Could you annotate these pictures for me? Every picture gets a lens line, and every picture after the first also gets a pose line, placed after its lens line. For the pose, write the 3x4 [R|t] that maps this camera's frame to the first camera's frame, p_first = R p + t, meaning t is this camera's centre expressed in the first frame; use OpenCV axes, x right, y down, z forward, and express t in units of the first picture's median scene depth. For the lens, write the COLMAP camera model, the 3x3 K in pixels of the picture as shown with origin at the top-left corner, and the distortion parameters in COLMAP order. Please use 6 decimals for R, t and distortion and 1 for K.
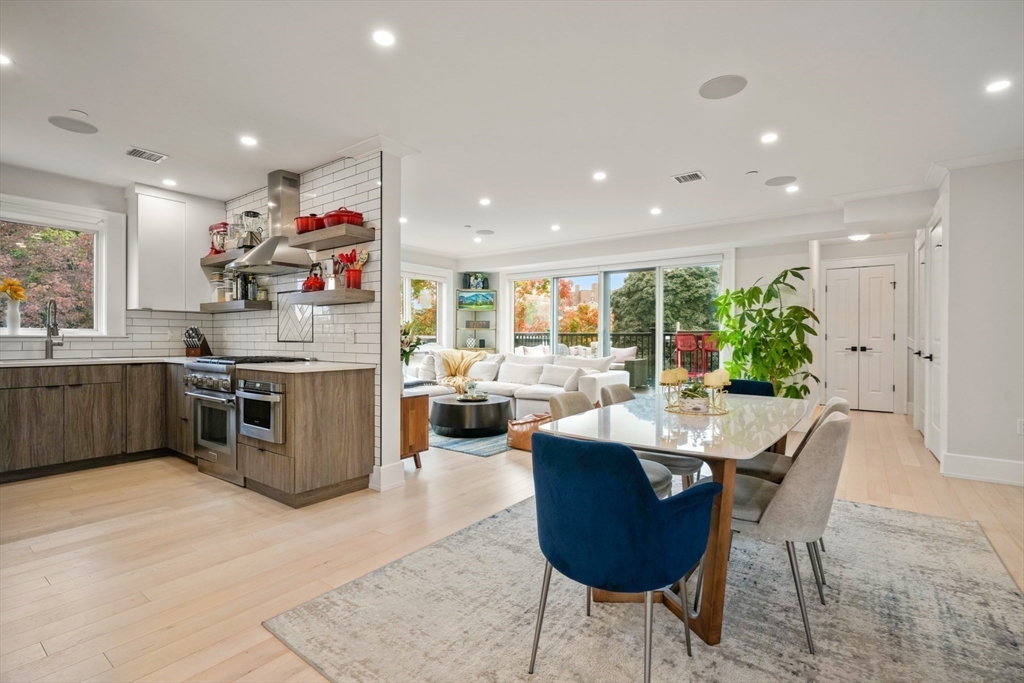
lens RADIAL K [[464.4, 0, 513.2], [0, 464.4, 340.9], [0, 0, 1]] dist [0.000892, -0.000409]
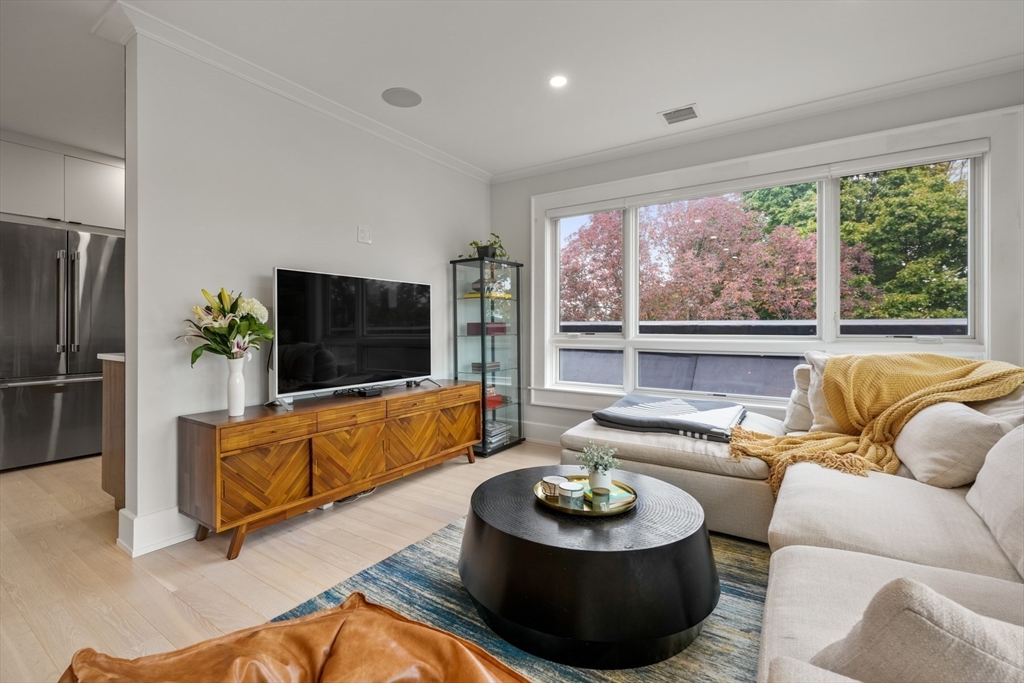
lens RADIAL K [[465.7, 0, 488.9], [0, 465.7, 324.8], [0, 0, 1]] dist [-0.001370, 0.000493]
pose [[0.034612, -0.009361, -0.999357, 0.312729], [-0.007335, 0.999927, -0.009620, 0.003192], [0.999374, 0.007663, 0.034540, 1.151153]]
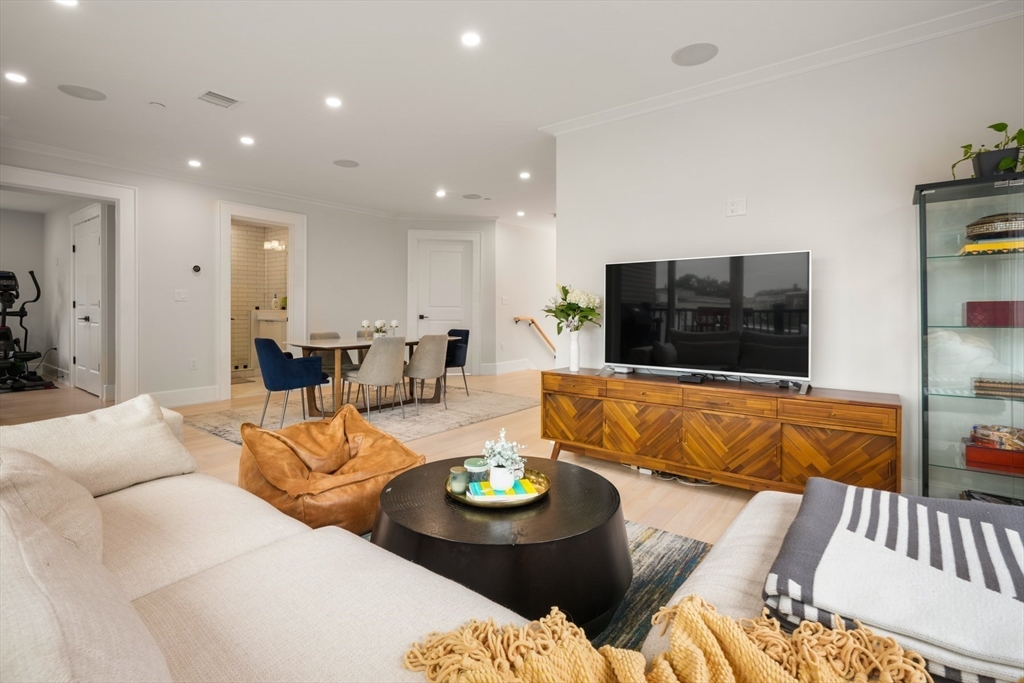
lens RADIAL K [[487.1, 0, 506.2], [0, 487.1, 314.0], [0, 0, 1]] dist [-0.001903, -0.000745]
pose [[-0.999737, -0.005593, 0.022248, -0.126319], [-0.005243, 0.999862, 0.015767, -0.003213], [-0.022333, 0.015646, -0.999628, 1.680869]]
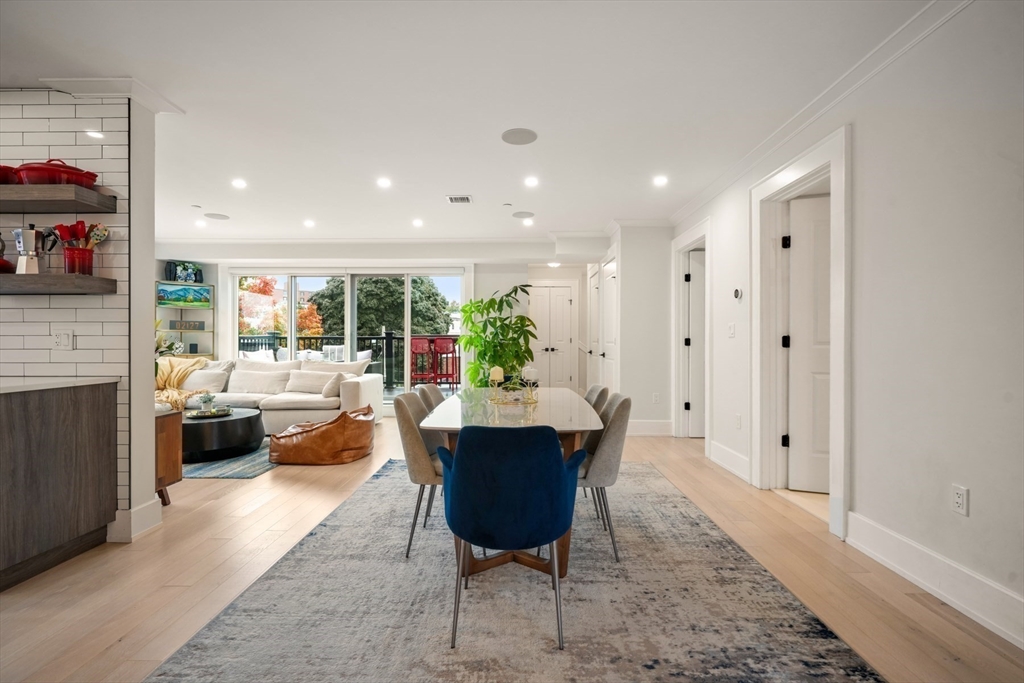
lens RADIAL K [[464.4, 0, 507.6], [0, 464.4, 344.3], [0, 0, 1]] dist [0.000892, -0.000409]
pose [[0.816027, -0.004986, 0.577992, -0.166186], [0.005233, 0.999986, 0.001239, -0.000007], [-0.577990, 0.002014, 0.816041, 0.010512]]
